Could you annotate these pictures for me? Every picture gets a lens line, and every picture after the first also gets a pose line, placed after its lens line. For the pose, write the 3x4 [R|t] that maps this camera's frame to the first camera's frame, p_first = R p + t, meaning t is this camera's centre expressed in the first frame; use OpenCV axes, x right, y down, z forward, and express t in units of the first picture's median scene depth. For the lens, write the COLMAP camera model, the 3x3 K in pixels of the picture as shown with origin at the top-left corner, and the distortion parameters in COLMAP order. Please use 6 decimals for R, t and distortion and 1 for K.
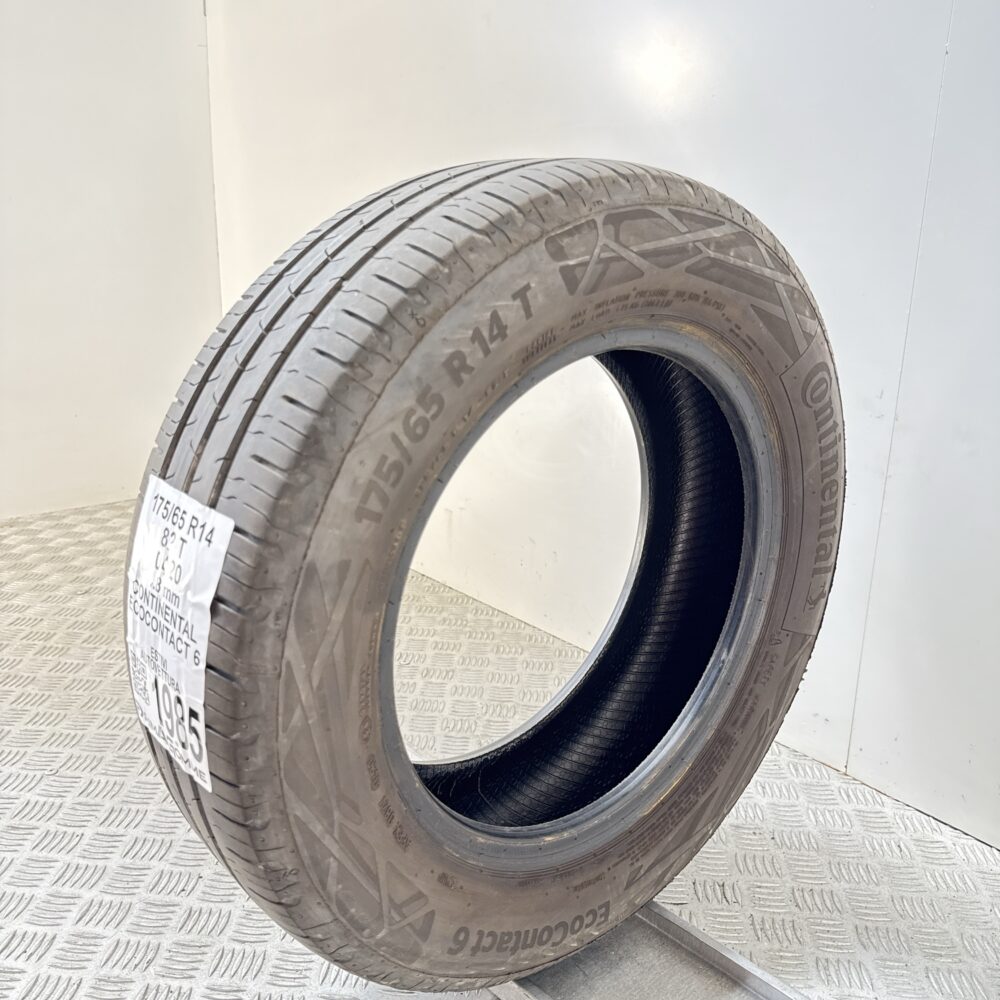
lens RADIAL K [[950.1, 0, 500.0], [0, 950.1, 500.0], [0, 0, 1]] dist [0.097285, -0.008785]
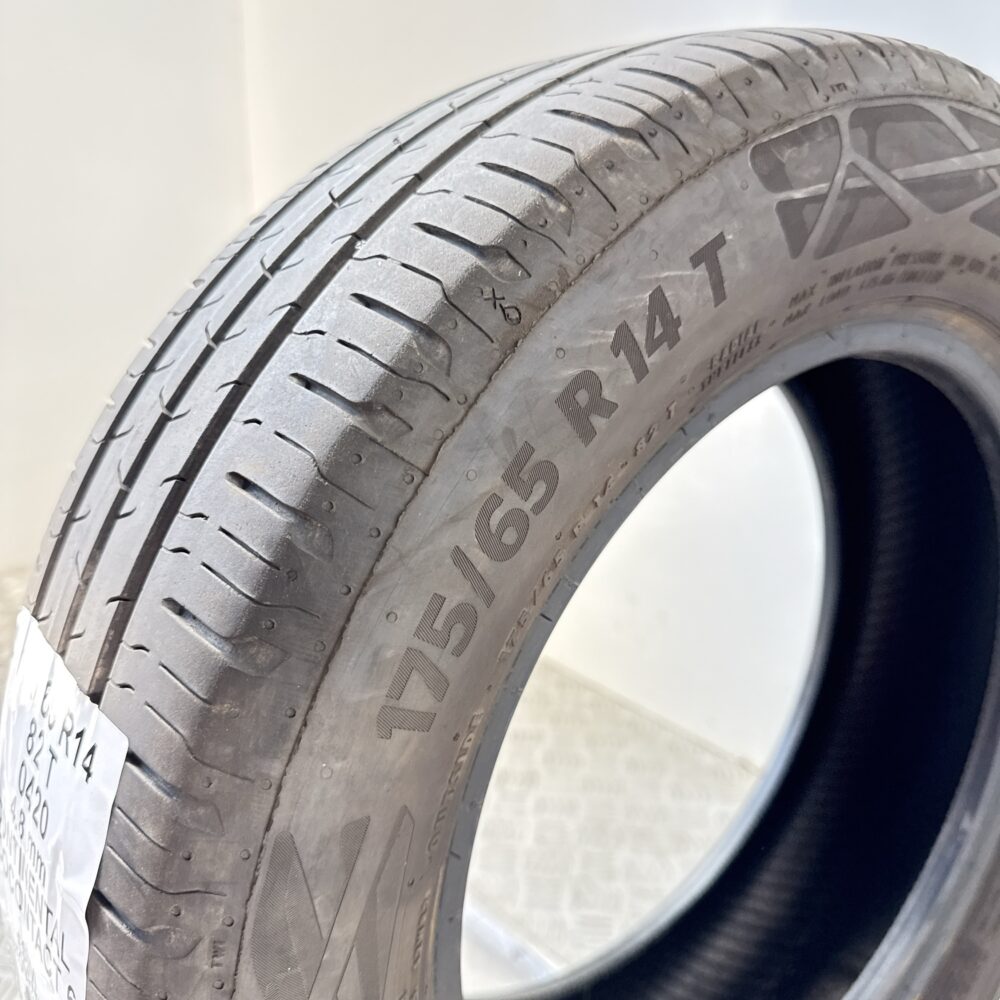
lens RADIAL K [[1108.7, 0, 500.0], [0, 1108.7, 500.0], [0, 0, 1]] dist [0.073582, -0.339811]
pose [[0.997371, -0.012727, -0.071339, -0.047412], [0.010804, 0.999570, -0.027268, -0.073953], [0.071655, 0.026426, 0.997079, 0.420743]]
